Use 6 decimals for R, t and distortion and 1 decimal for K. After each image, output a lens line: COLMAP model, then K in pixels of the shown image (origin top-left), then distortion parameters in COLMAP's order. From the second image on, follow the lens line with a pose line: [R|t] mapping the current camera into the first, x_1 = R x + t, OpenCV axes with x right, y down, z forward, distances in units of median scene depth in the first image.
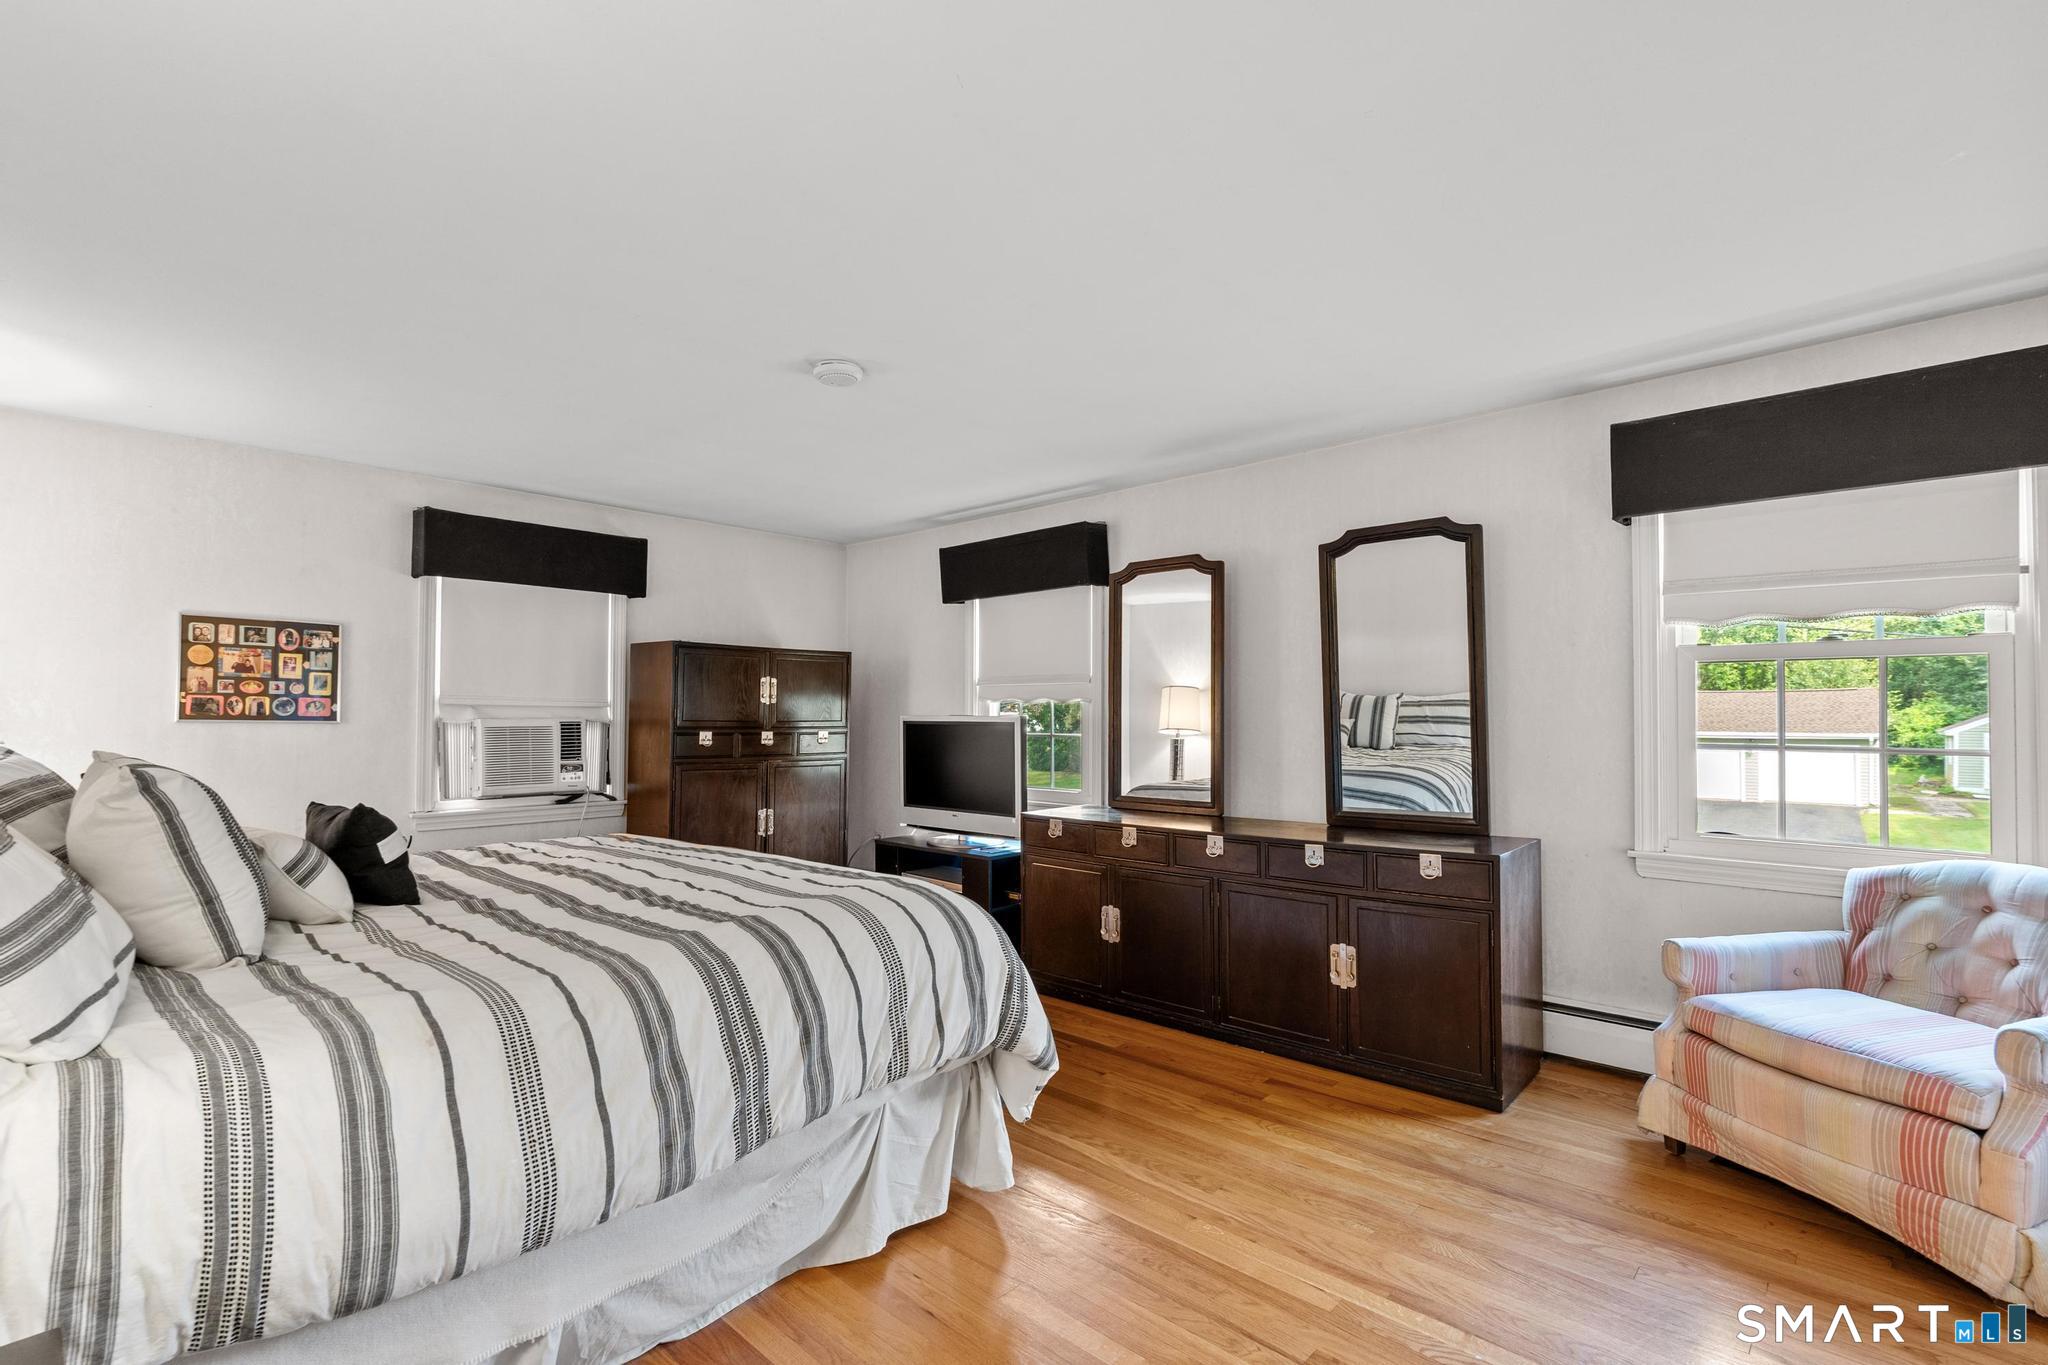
lens RADIAL K [[935.2, 0, 1026.5], [0, 935.2, 700.7], [0, 0, 1]] dist [-0.011097, 0.003914]
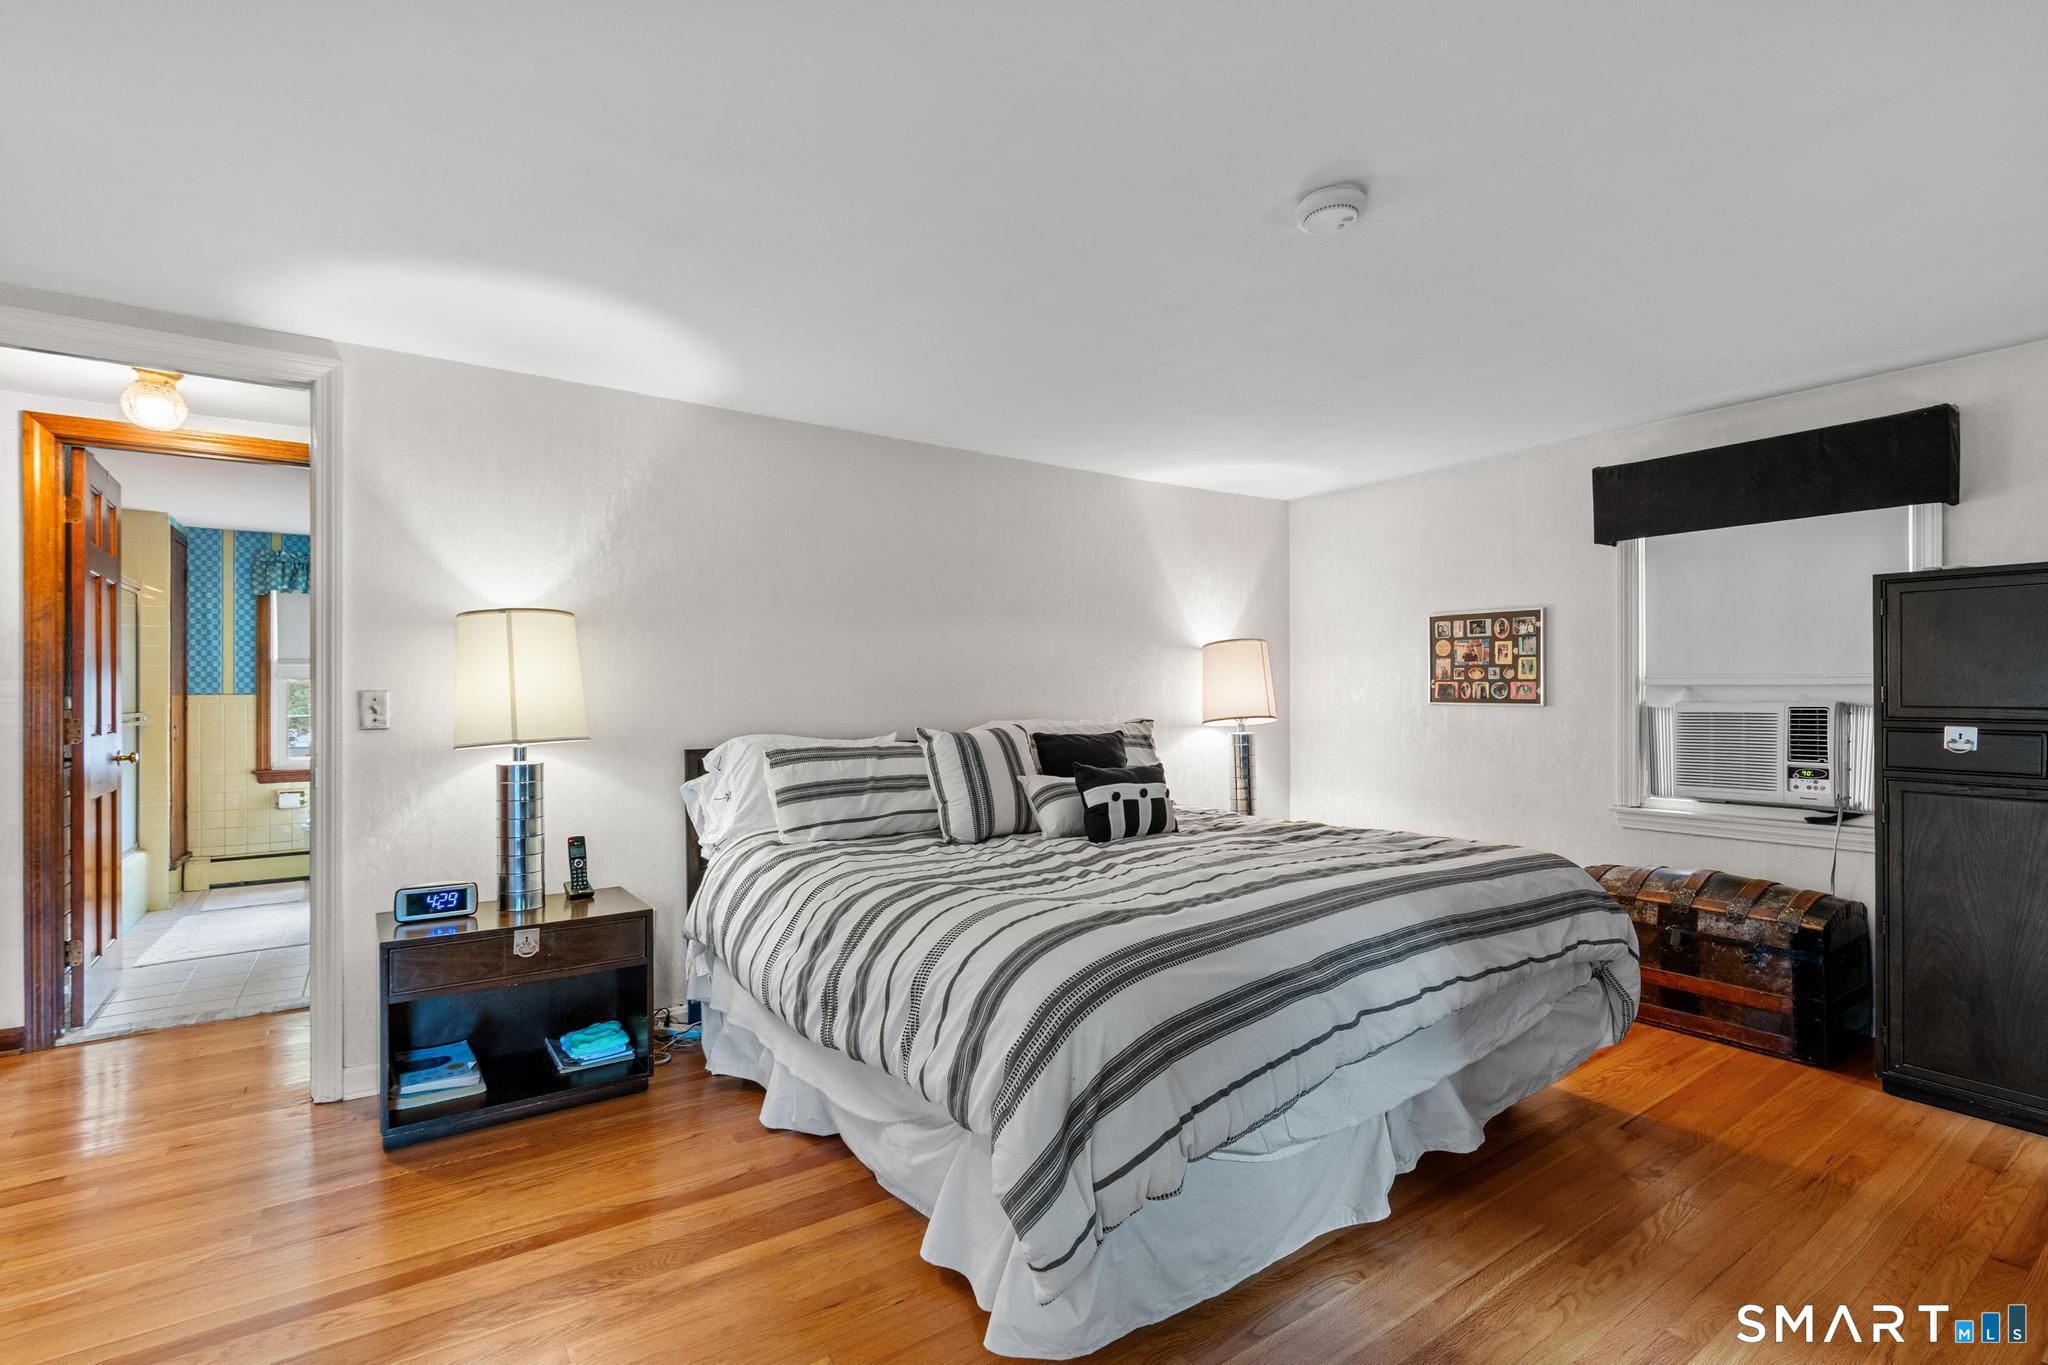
lens RADIAL K [[935.2, 0, 1024.4], [0, 935.2, 696.1], [0, 0, 1]] dist [-0.011097, 0.003914]
pose [[-0.210379, -0.001932, -0.977618, 0.384346], [0.018119, 0.999819, -0.005875, 0.009365], [0.977452, -0.018950, -0.210306, 0.686513]]
